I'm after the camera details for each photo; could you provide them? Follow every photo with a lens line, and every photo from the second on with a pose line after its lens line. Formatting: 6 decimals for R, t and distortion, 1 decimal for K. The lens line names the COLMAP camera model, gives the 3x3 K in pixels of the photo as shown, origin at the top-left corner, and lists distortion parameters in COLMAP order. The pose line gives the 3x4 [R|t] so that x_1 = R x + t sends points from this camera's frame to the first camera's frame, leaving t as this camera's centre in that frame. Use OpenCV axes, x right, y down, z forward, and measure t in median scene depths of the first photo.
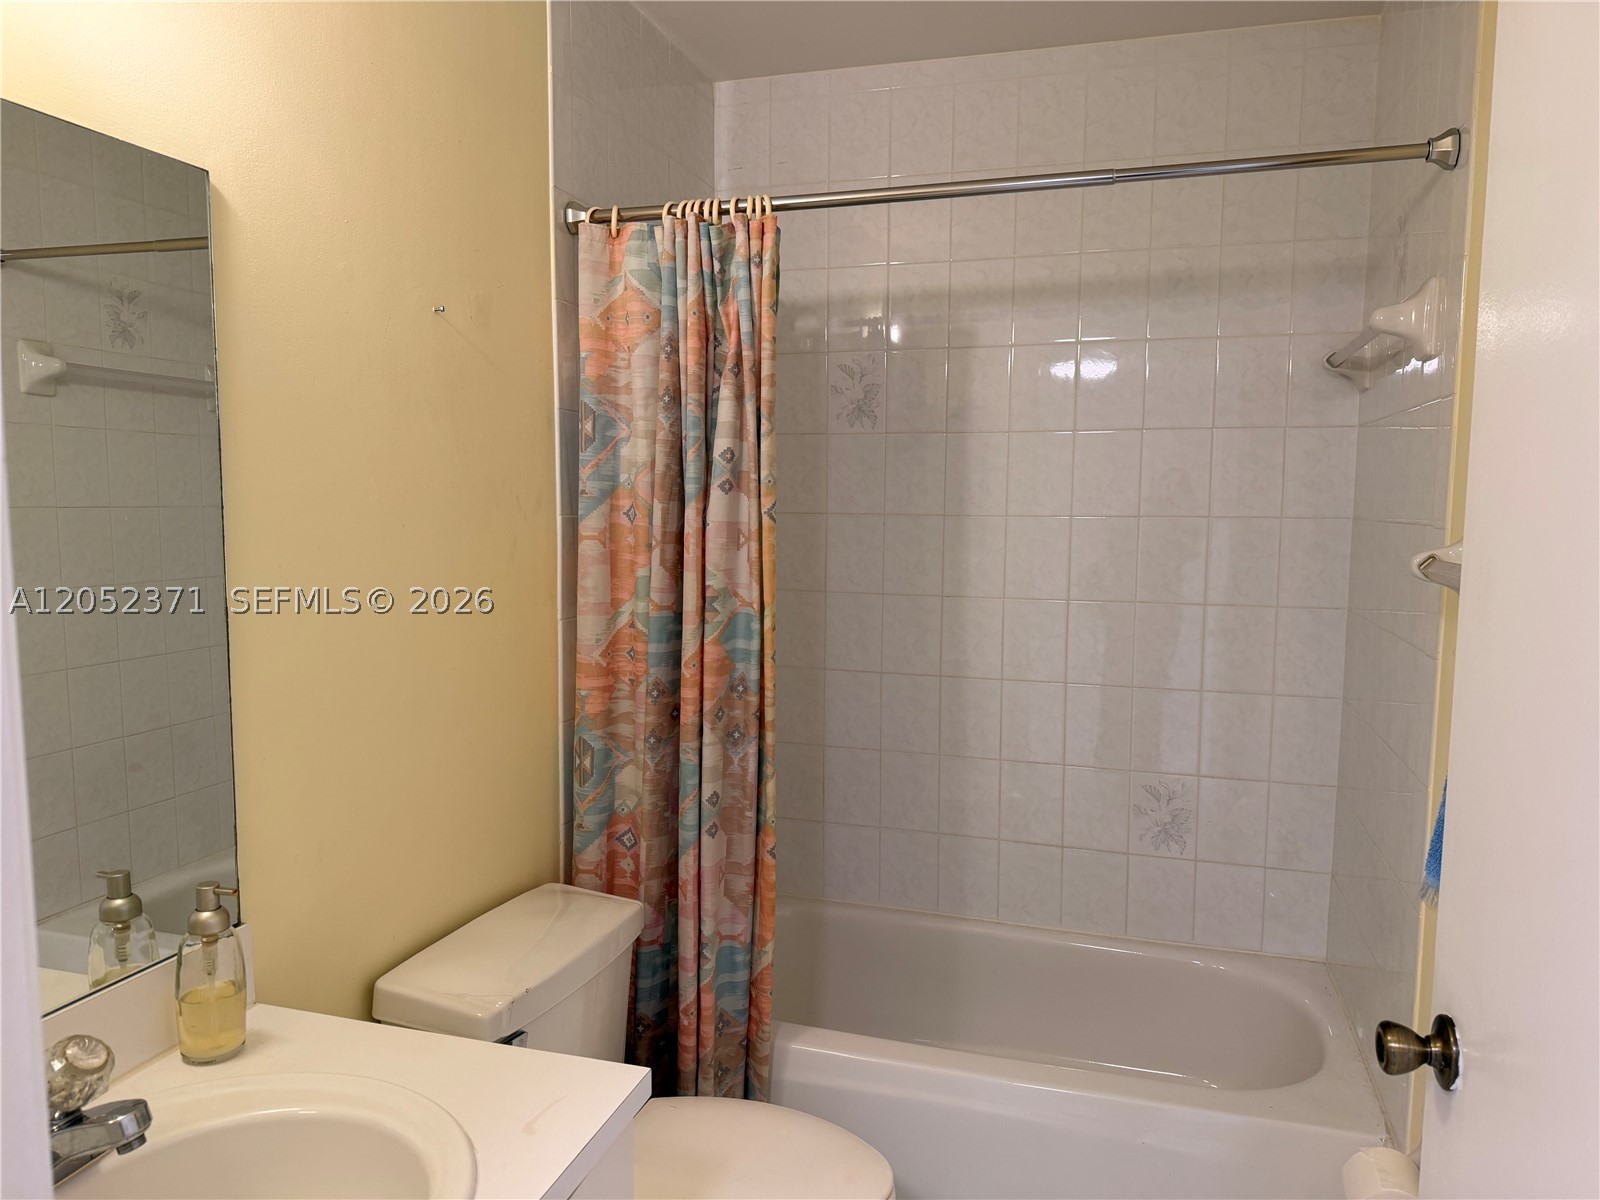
lens RADIAL K [[1118.8, 0, 687.6], [0, 1118.8, 584.6], [0, 0, 1]] dist [0.039234, -0.051068]
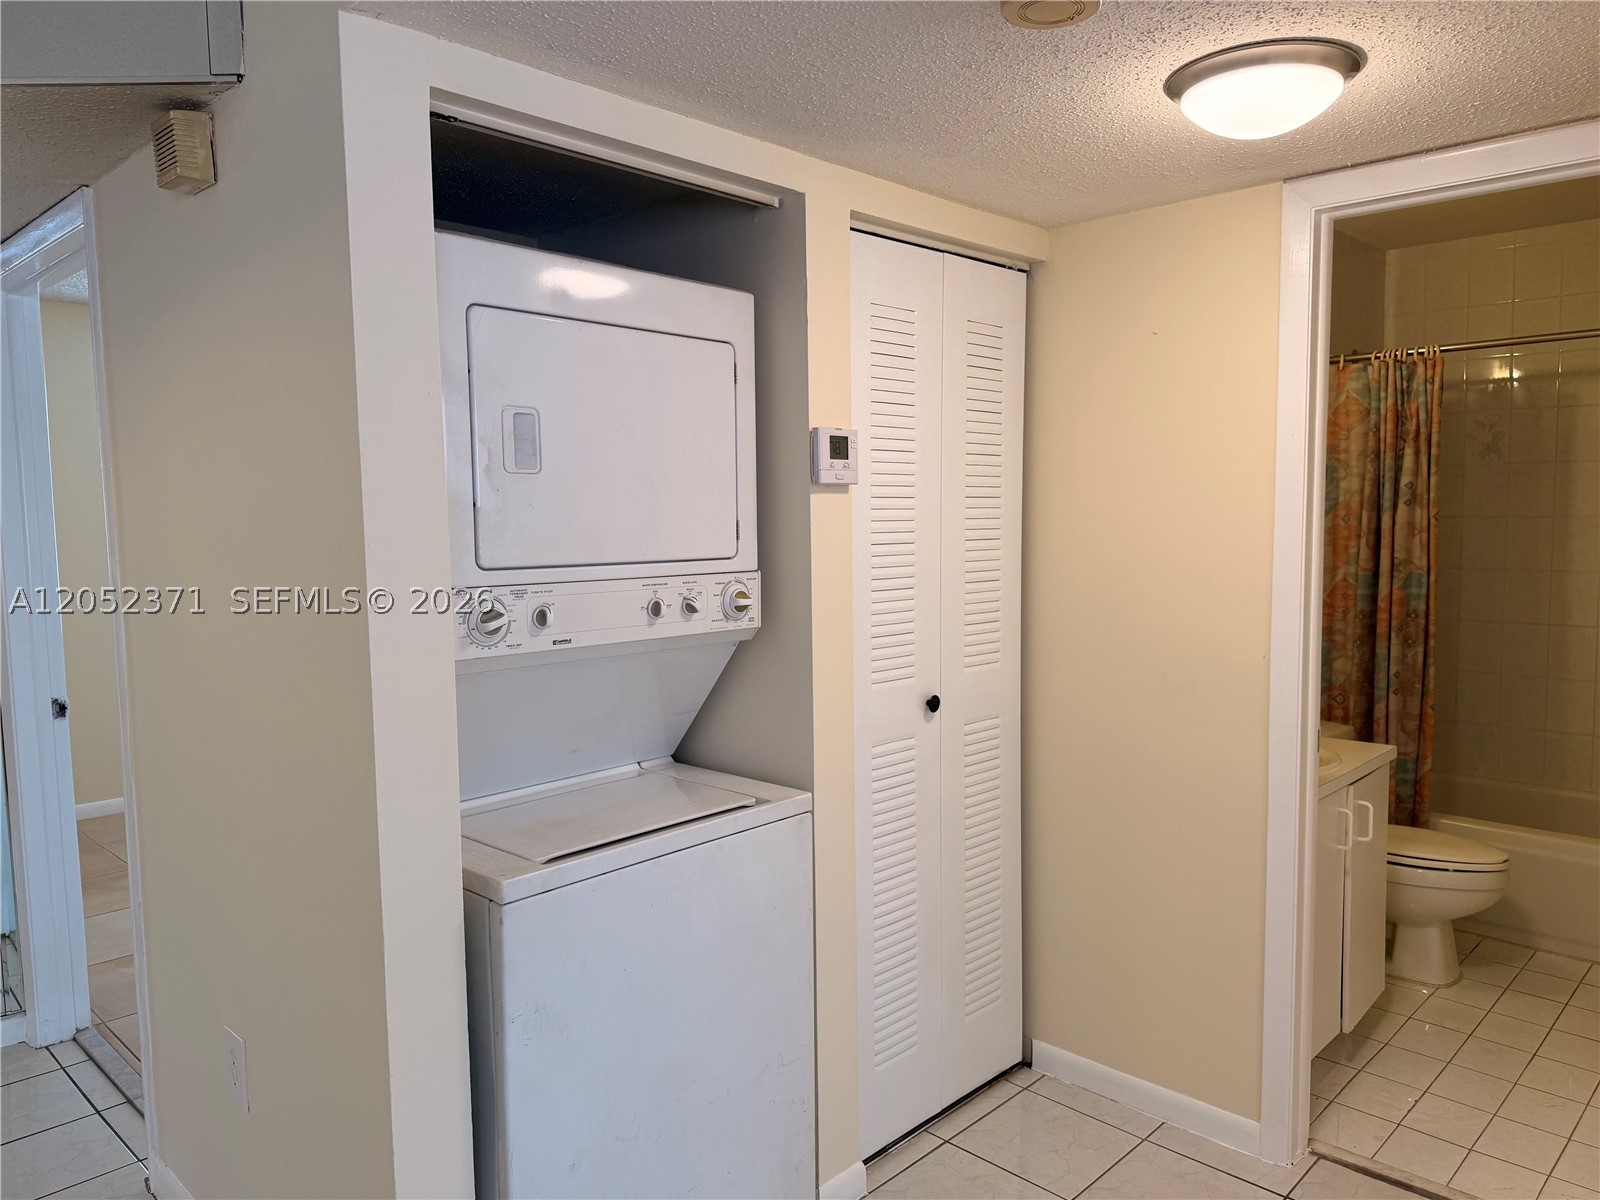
lens RADIAL K [[1118.8, 0, 782.3], [0, 1118.8, 606.0], [0, 0, 1]] dist [0.039234, -0.051068]
pose [[0.925697, 0.011464, -0.378092, -0.208084], [-0.007962, 0.999910, 0.010823, 0.067440], [0.378182, -0.007009, 0.925705, -1.063513]]
